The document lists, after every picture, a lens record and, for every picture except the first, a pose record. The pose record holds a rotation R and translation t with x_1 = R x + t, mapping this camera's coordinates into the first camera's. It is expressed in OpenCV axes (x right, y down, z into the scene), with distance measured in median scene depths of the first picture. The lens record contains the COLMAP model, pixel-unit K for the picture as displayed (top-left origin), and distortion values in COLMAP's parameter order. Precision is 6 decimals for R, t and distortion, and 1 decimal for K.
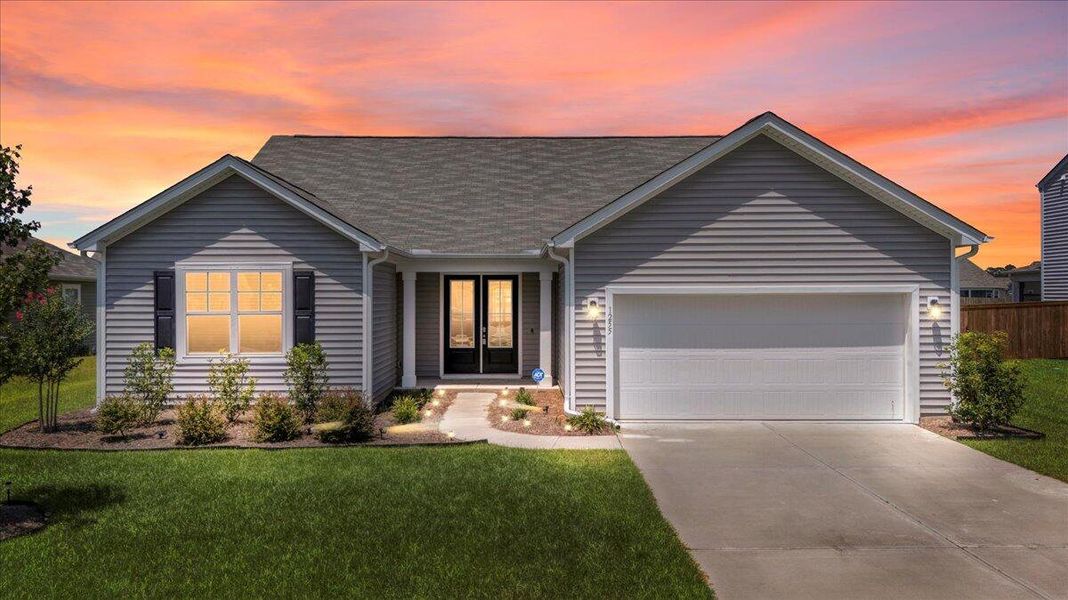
lens RADIAL K [[801.2, 0, 535.3], [0, 801.2, 297.3], [0, 0, 1]] dist [-0.032343, -0.002341]
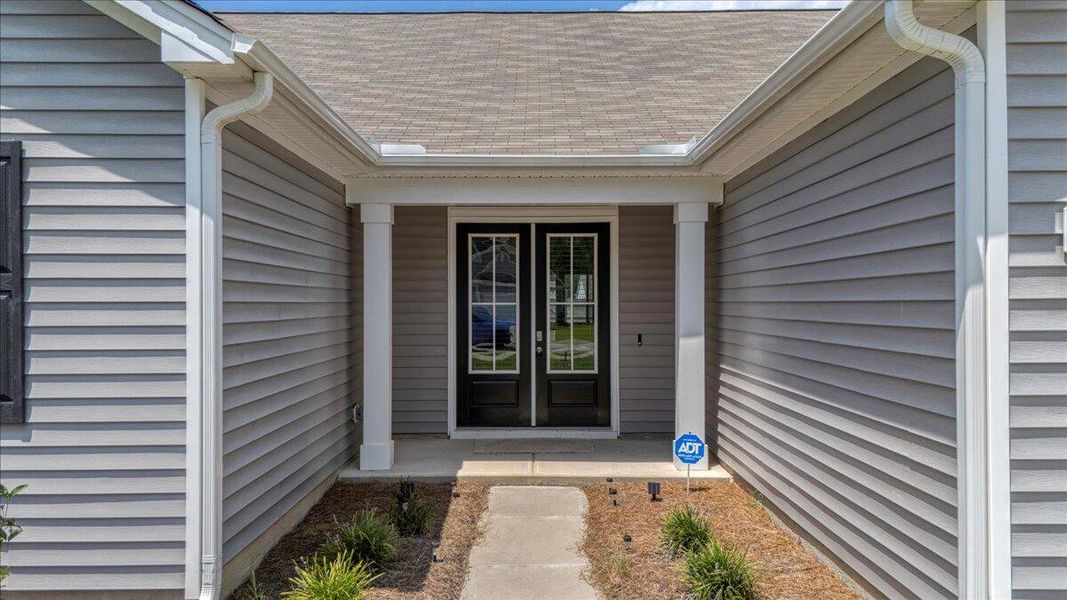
lens RADIAL K [[800.5, 0, 532.0], [0, 800.5, 302.4], [0, 0, 1]] dist [-0.032343, -0.002341]
pose [[0.999854, -0.001295, -0.017011, -0.068007], [0.001302, 0.999999, 0.000391, 0.022536], [0.017010, -0.000413, 0.999855, 0.586943]]
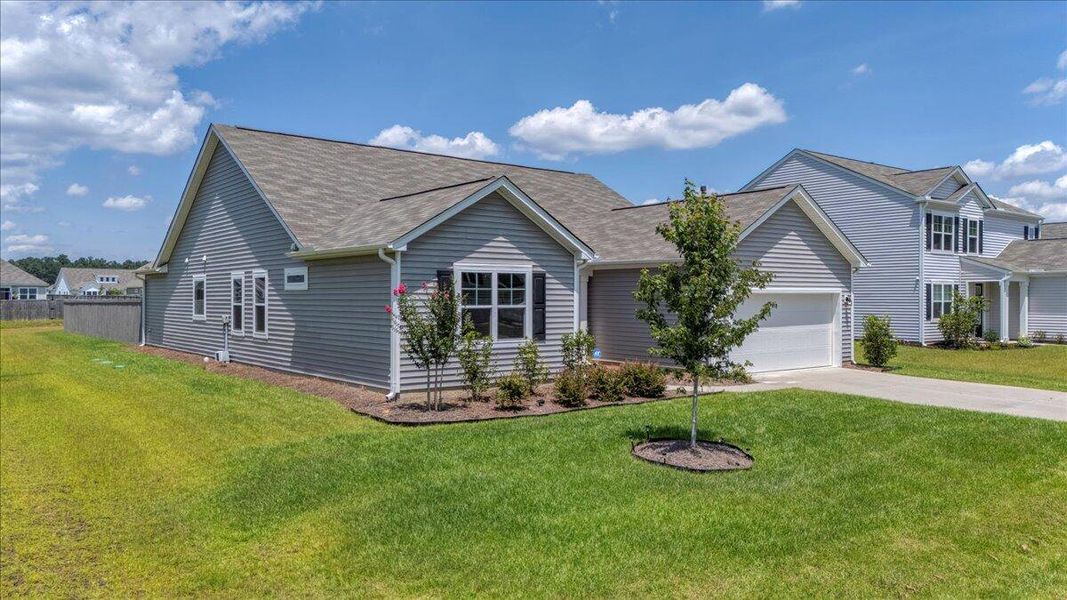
lens RADIAL K [[800.5, 0, 532.5], [0, 800.5, 300.4], [0, 0, 1]] dist [-0.032343, -0.002341]
pose [[0.797046, 0.000284, 0.603919, -0.879016], [-0.002968, 0.999990, 0.003446, 0.004965], [-0.603912, -0.004539, 0.797038, -0.000265]]
